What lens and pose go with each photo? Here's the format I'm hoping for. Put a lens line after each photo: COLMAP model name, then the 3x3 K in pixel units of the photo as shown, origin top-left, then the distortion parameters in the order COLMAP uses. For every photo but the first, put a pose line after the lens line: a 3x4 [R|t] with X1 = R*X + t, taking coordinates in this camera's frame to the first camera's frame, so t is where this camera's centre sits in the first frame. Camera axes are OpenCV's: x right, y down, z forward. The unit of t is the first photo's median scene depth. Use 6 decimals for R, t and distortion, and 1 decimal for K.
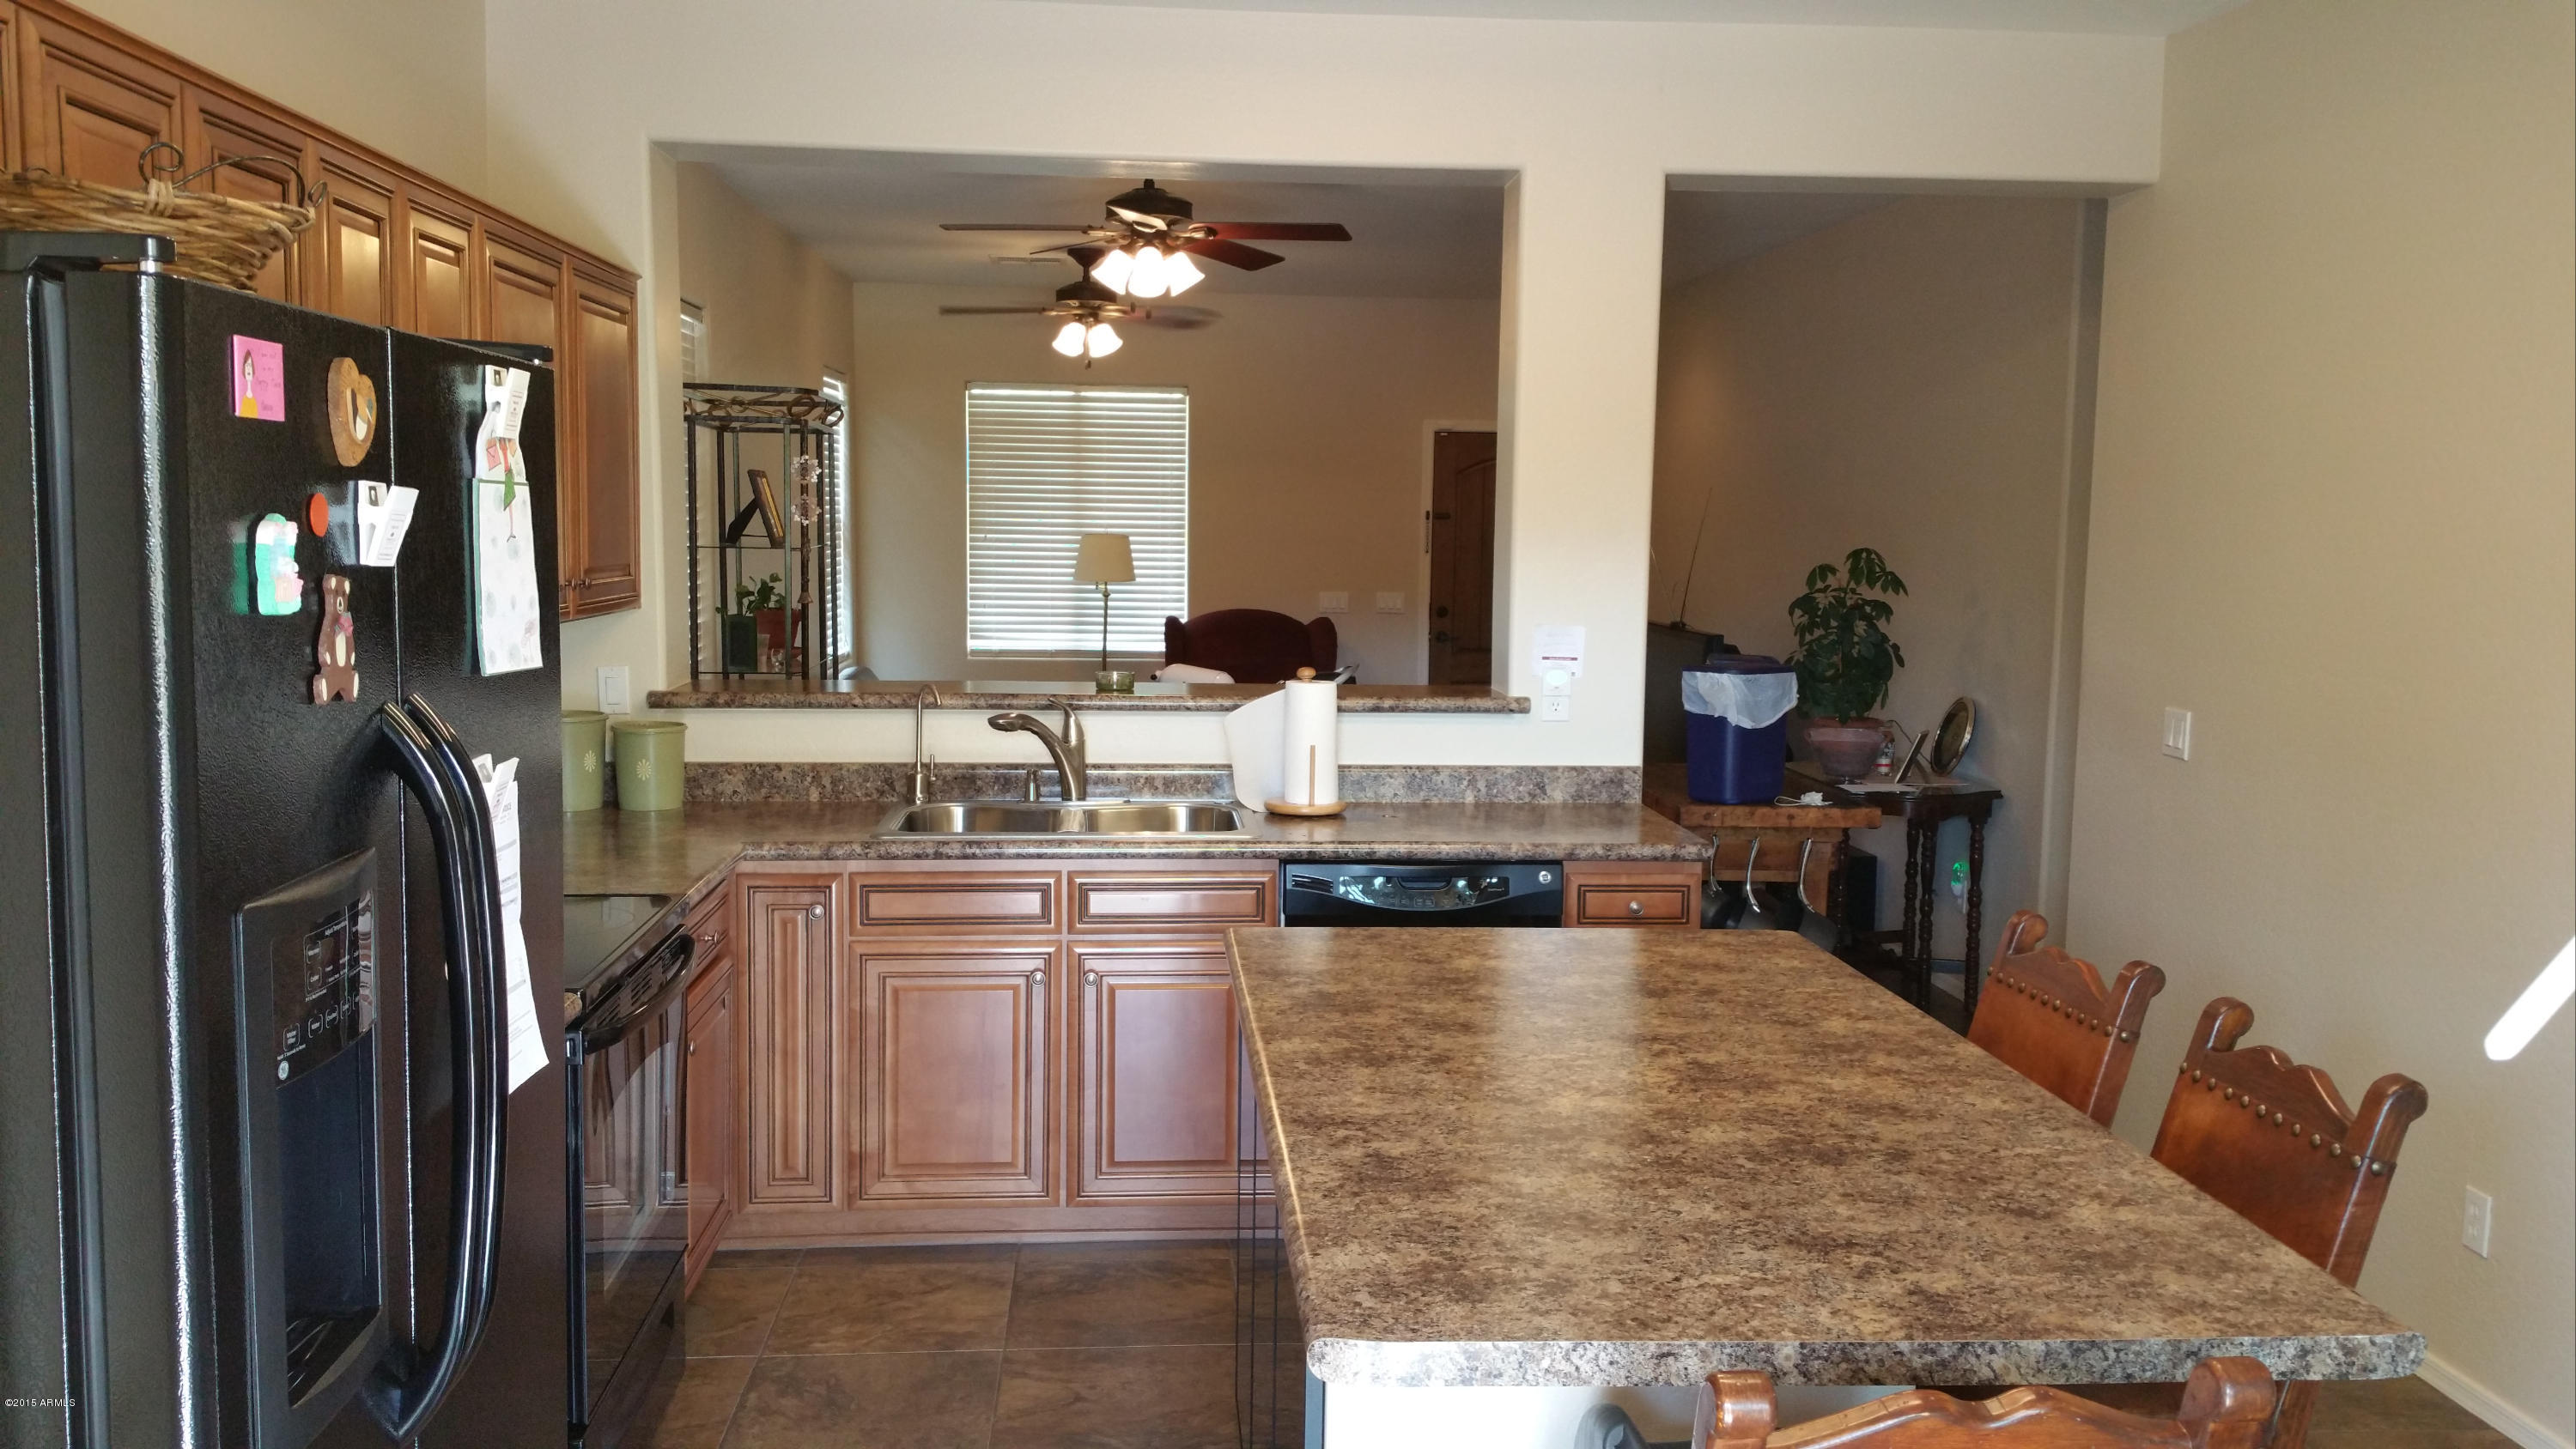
lens RADIAL K [[2074.2, 0, 1288.0], [0, 2074.2, 724.5], [0, 0, 1]] dist [0.104444, -0.141609]
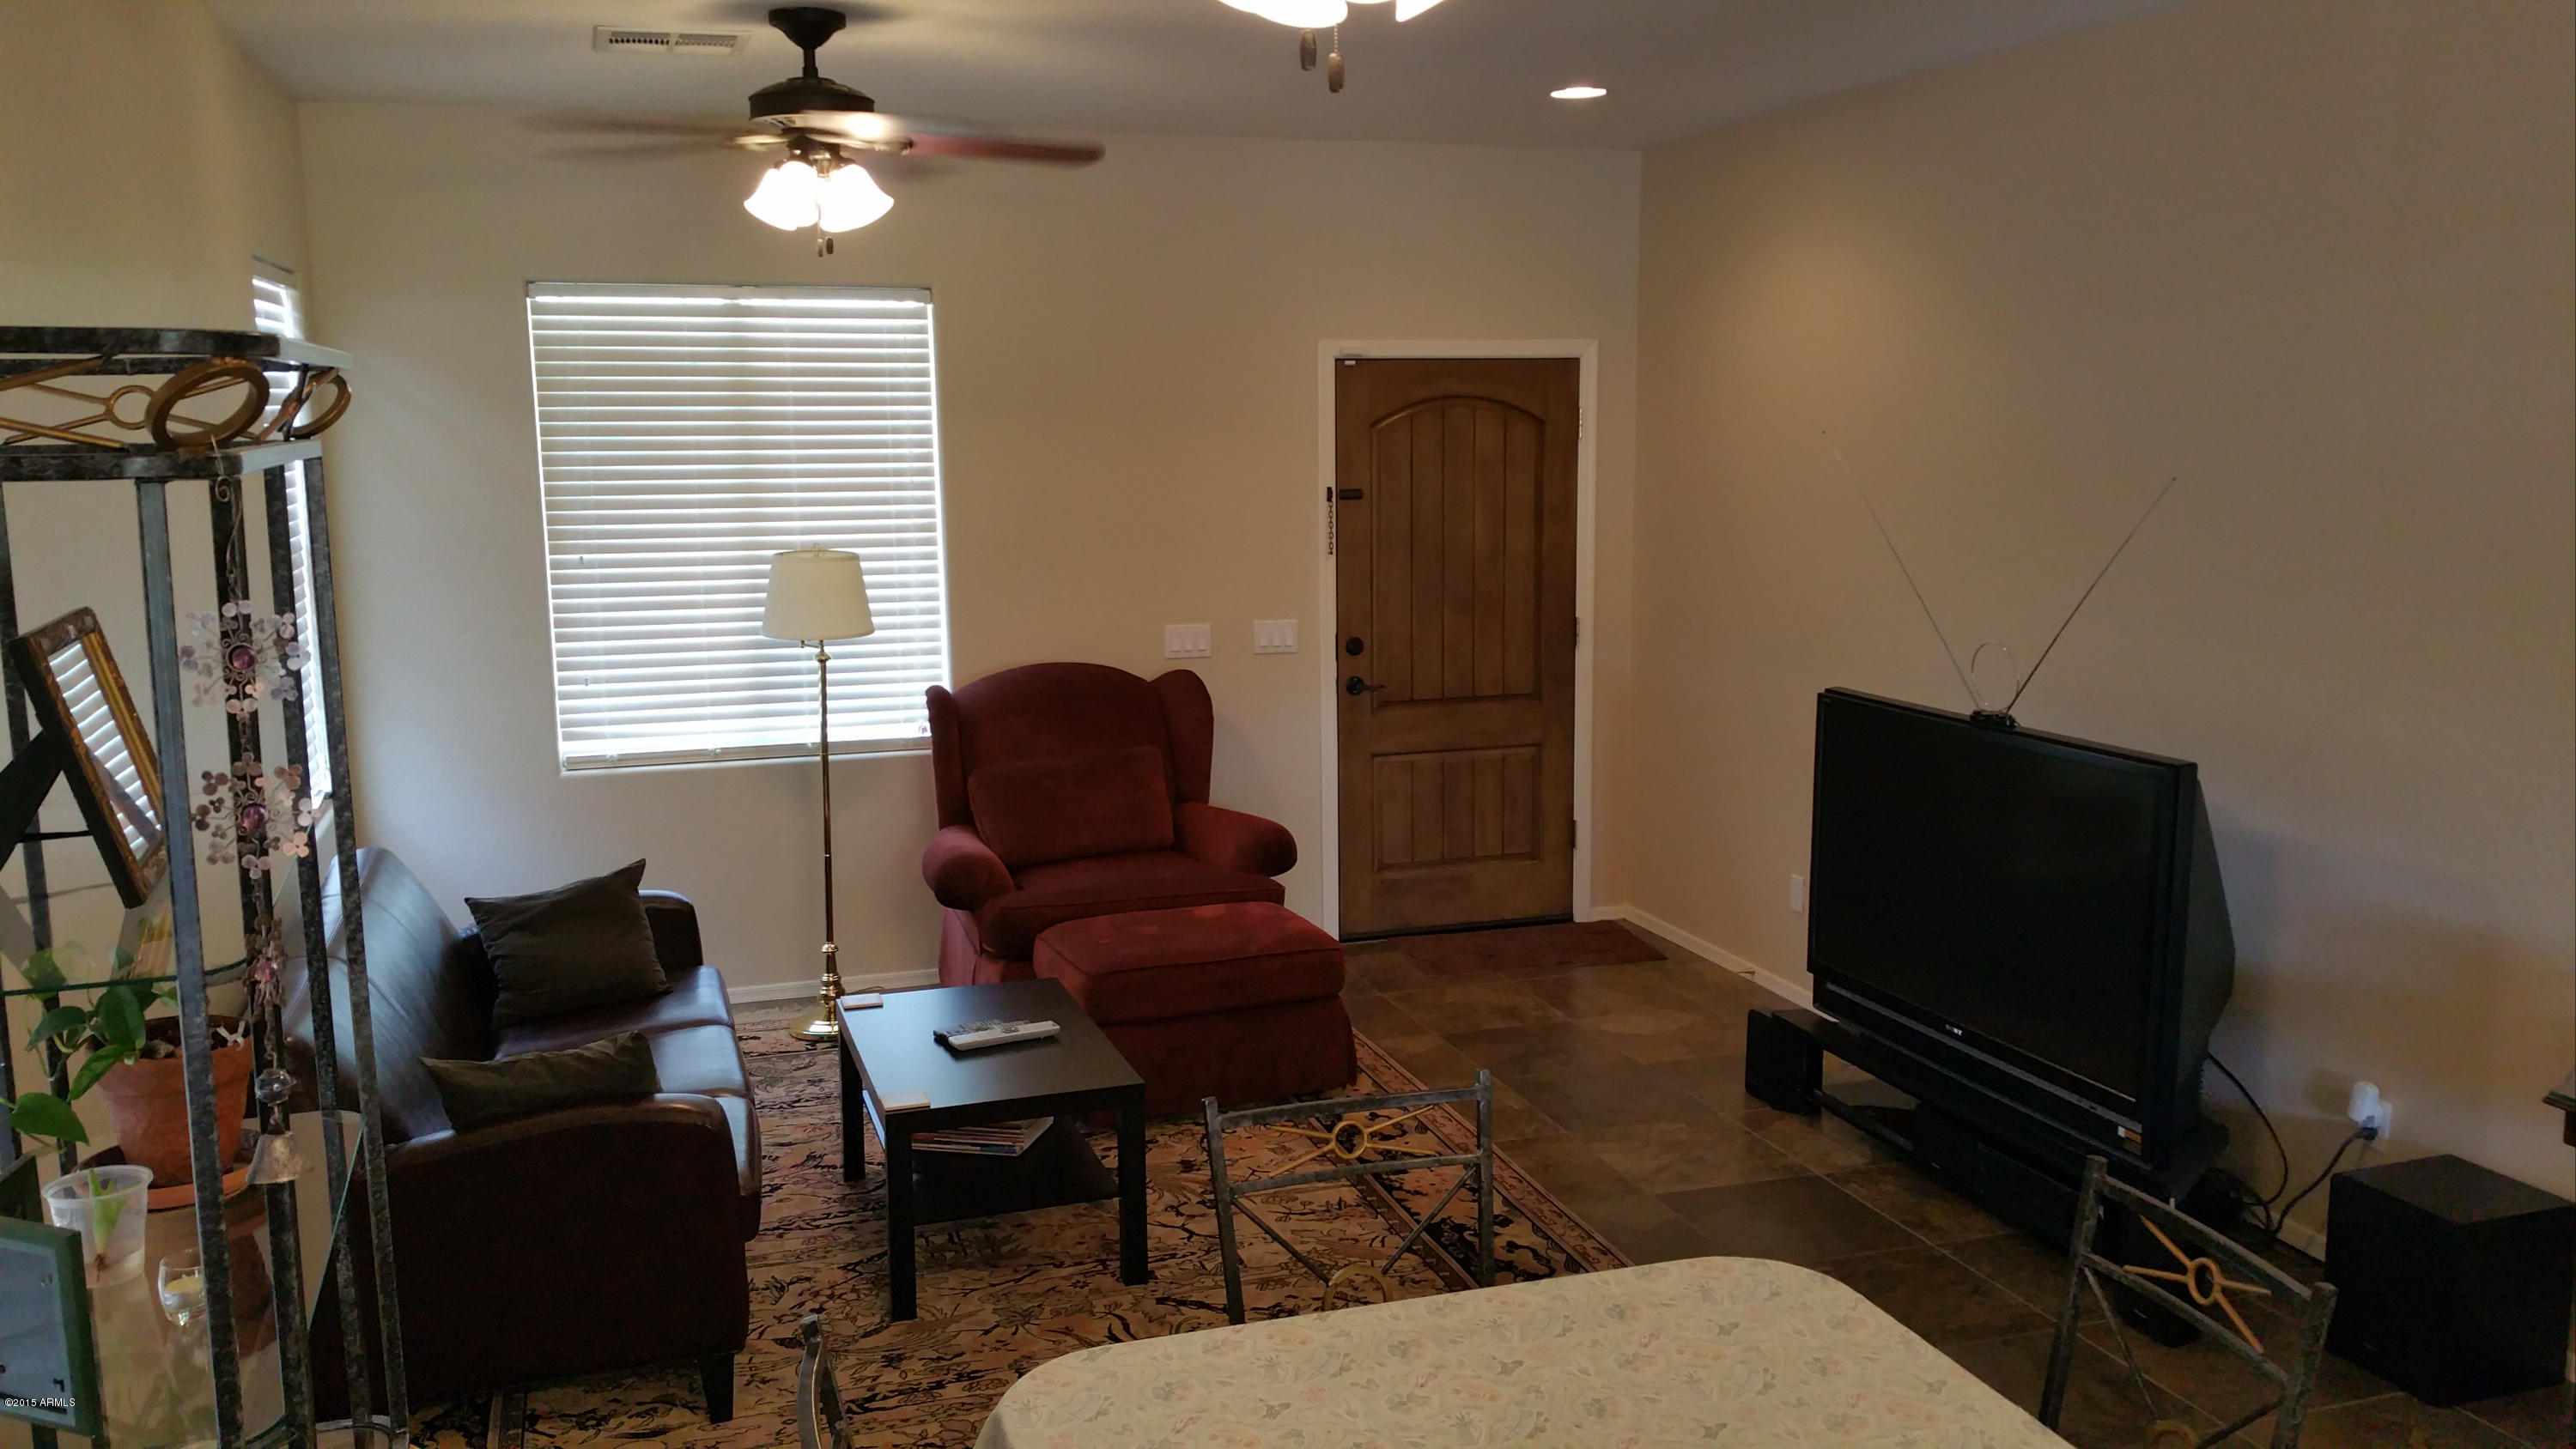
lens RADIAL K [[2074.2, 0, 1288.0], [0, 2074.2, 724.5], [0, 0, 1]] dist [0.104444, -0.141609]
pose [[0.971570, -0.059833, 0.229066, -0.224243], [0.048457, 0.997311, 0.054977, -0.164417], [-0.231740, -0.042314, 0.971857, 0.978628]]
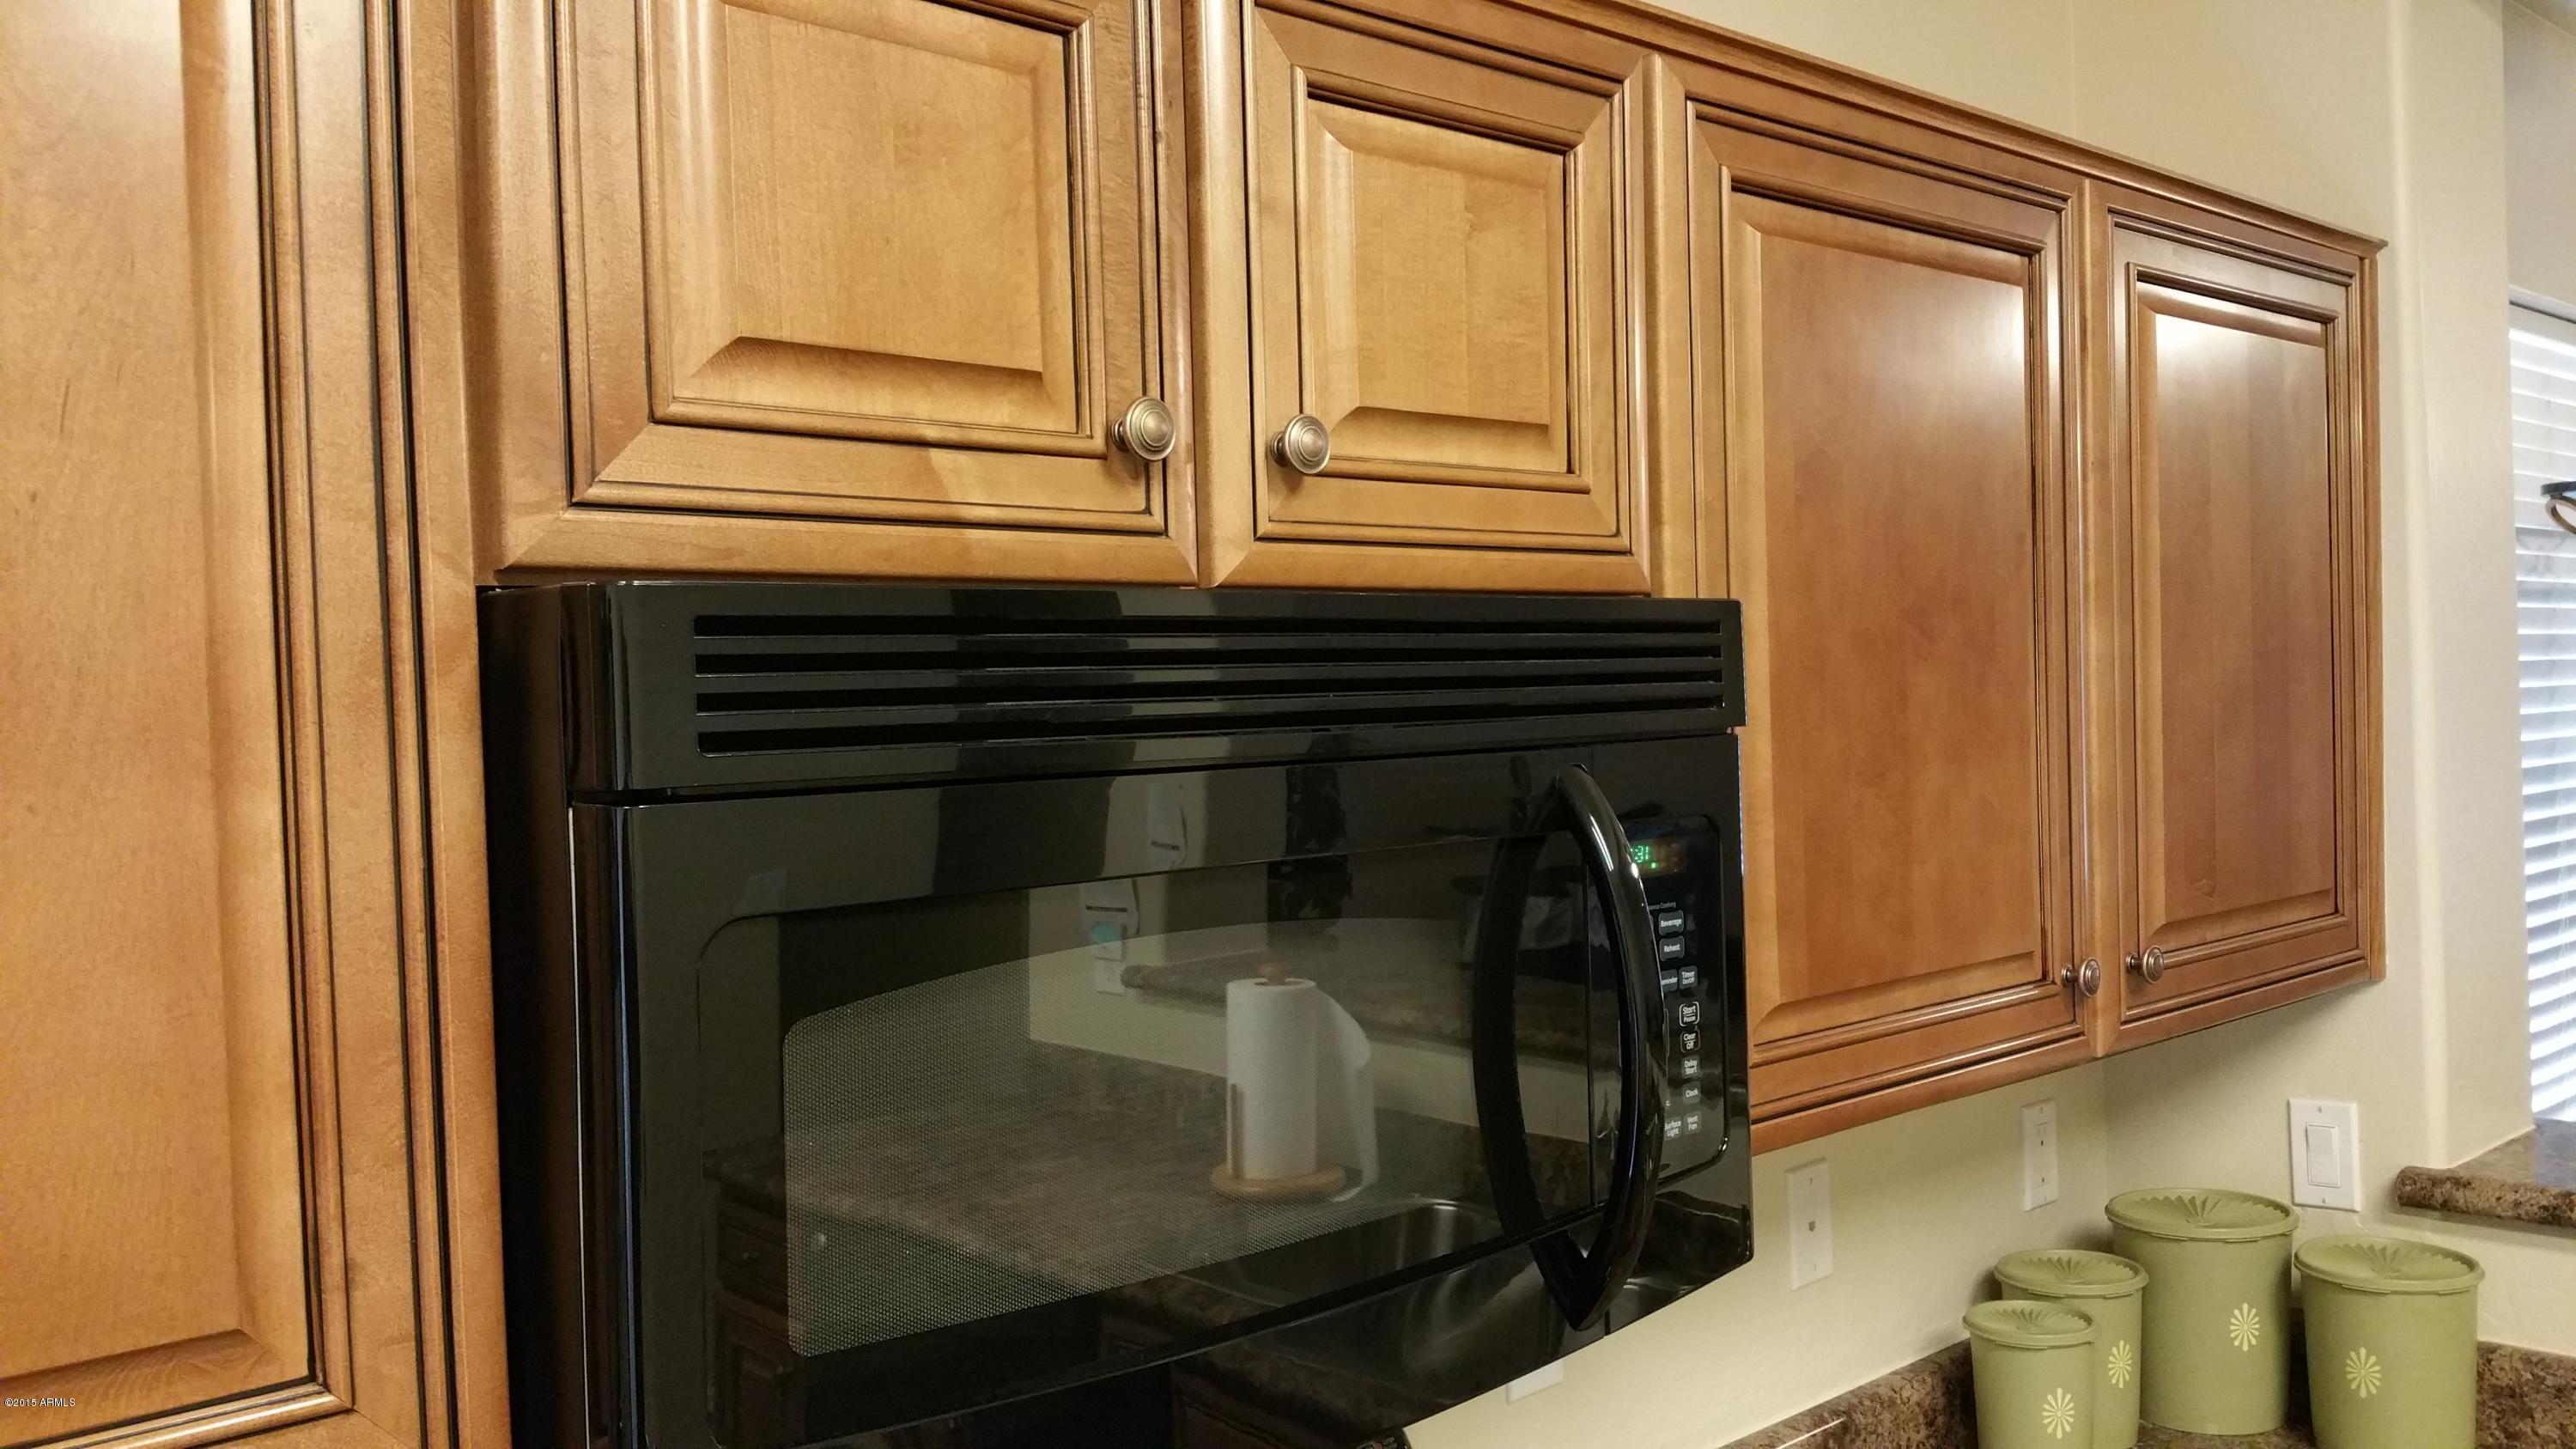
lens RADIAL K [[2074.8, 0, 1288.0], [0, 2074.8, 724.5], [0, 0, 1]] dist [0.104444, -0.141609]
pose [[0.615209, 0.016802, -0.788185, -0.100496], [-0.071141, 0.996877, -0.034277, -0.078317], [0.785148, 0.077160, 0.614483, 0.534532]]
